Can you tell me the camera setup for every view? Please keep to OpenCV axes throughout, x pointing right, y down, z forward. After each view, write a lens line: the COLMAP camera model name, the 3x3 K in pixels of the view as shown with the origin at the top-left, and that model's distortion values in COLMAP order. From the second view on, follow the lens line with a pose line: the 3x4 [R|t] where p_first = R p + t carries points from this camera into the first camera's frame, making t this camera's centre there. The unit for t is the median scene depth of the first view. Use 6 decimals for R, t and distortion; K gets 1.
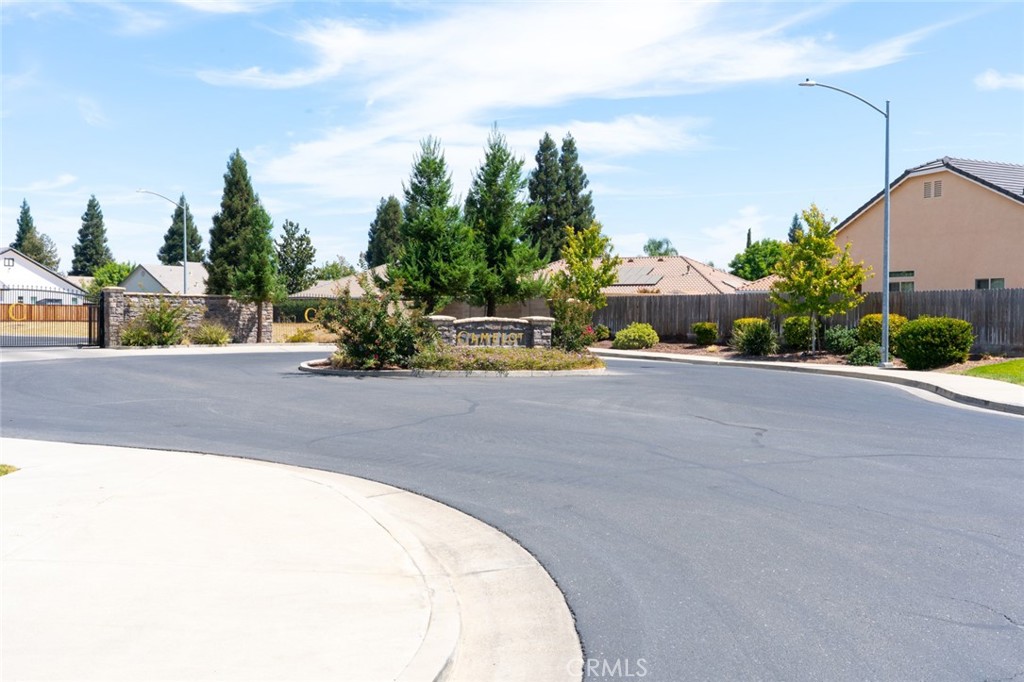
lens RADIAL K [[994.6, 0, 512.6], [0, 994.6, 343.7], [0, 0, 1]] dist [-0.028368, 0.000000]
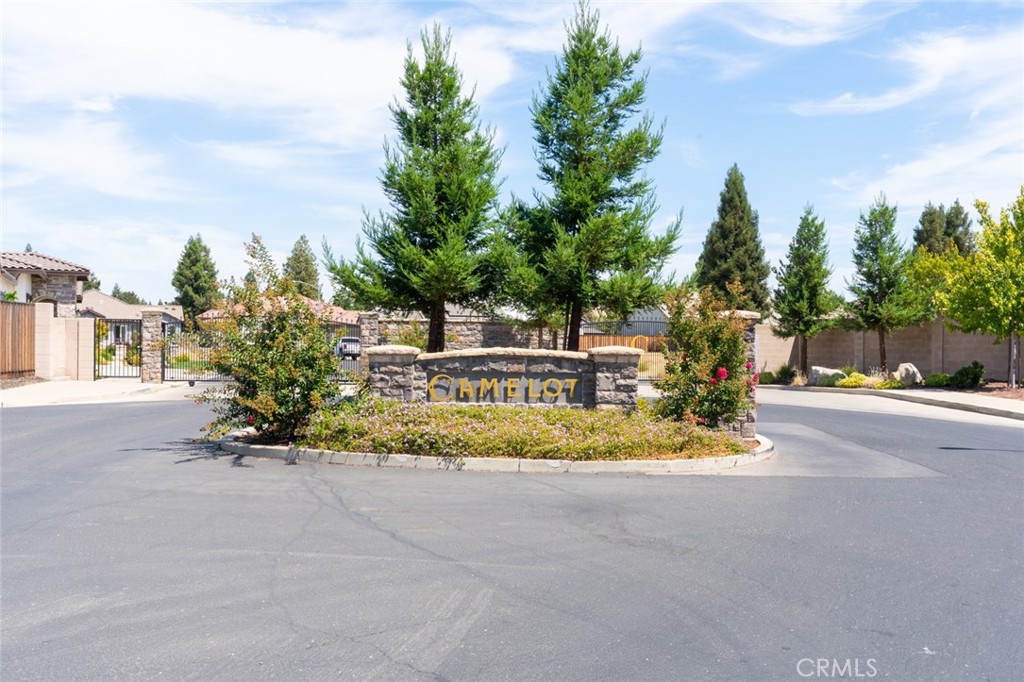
lens RADIAL K [[994.6, 0, 514.0], [0, 994.6, 335.8], [0, 0, 1]] dist [-0.028368, 0.000000]
pose [[0.837238, -0.009038, -0.546764, 0.264410], [-0.010987, 0.999384, -0.033343, -0.015595], [0.546729, 0.033923, 0.836622, 0.564429]]
